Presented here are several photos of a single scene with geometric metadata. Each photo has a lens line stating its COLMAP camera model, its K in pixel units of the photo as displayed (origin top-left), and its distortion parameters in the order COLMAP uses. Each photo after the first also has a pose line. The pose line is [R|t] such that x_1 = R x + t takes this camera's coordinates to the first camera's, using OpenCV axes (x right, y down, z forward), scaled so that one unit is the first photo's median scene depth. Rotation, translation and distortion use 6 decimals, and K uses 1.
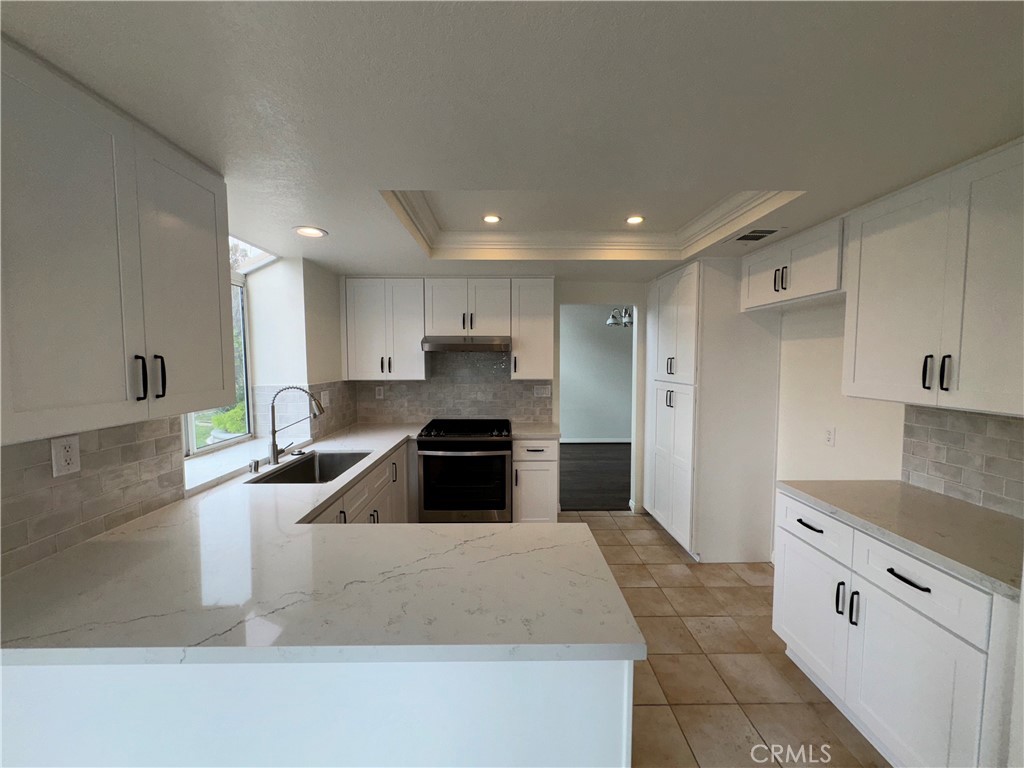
lens RADIAL K [[407.5, 0, 512.0], [0, 407.5, 384.0], [0, 0, 1]] dist [-0.000076, -0.000780]
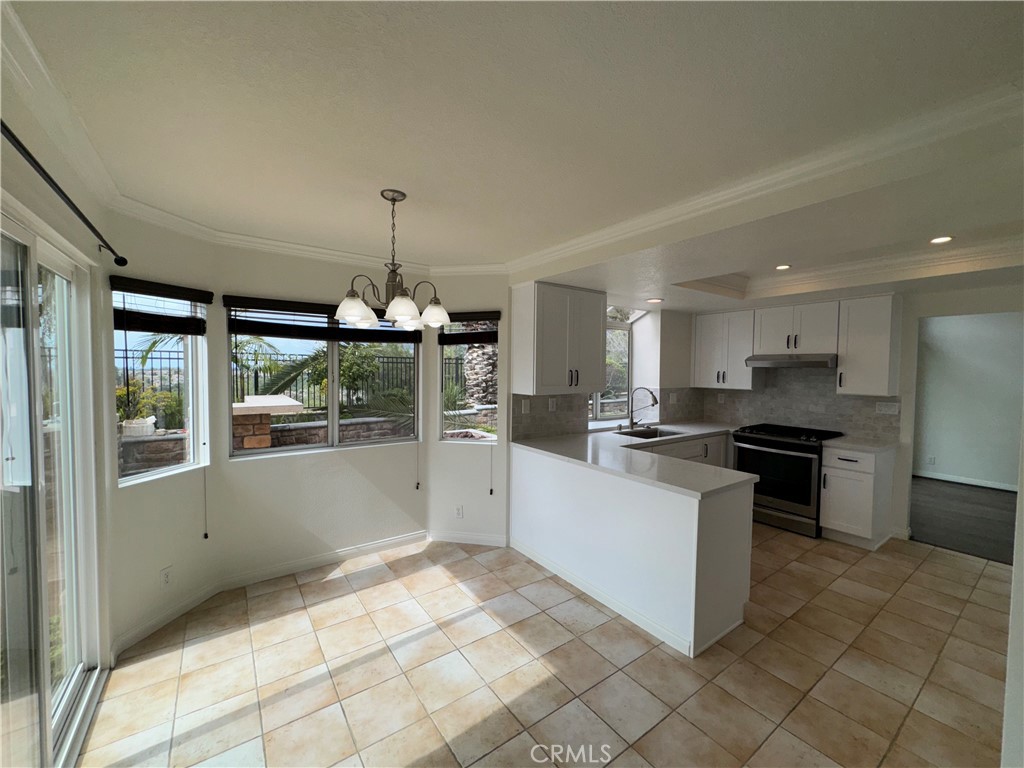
lens RADIAL K [[407.5, 0, 512.0], [0, 407.5, 384.0], [0, 0, 1]] dist [-0.000076, -0.000780]
pose [[0.565814, 0.038572, -0.823630, 0.433098], [-0.062821, 0.998018, 0.003582, 0.014962], [0.822136, 0.049715, 0.567116, -0.344345]]
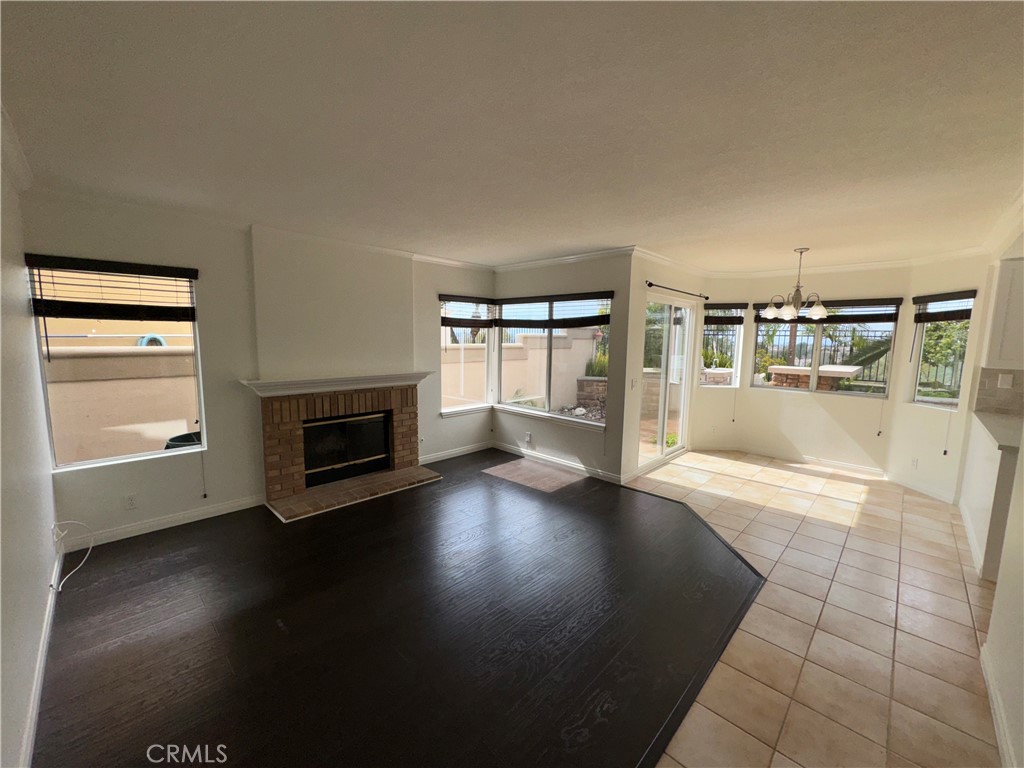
lens RADIAL K [[407.5, 0, 512.0], [0, 407.5, 384.0], [0, 0, 1]] dist [-0.000076, -0.000780]
pose [[-0.709117, 0.072169, -0.701388, 1.263072], [-0.060261, 0.984905, 0.162266, -0.013347], [0.702511, 0.157331, -0.694064, 0.131008]]
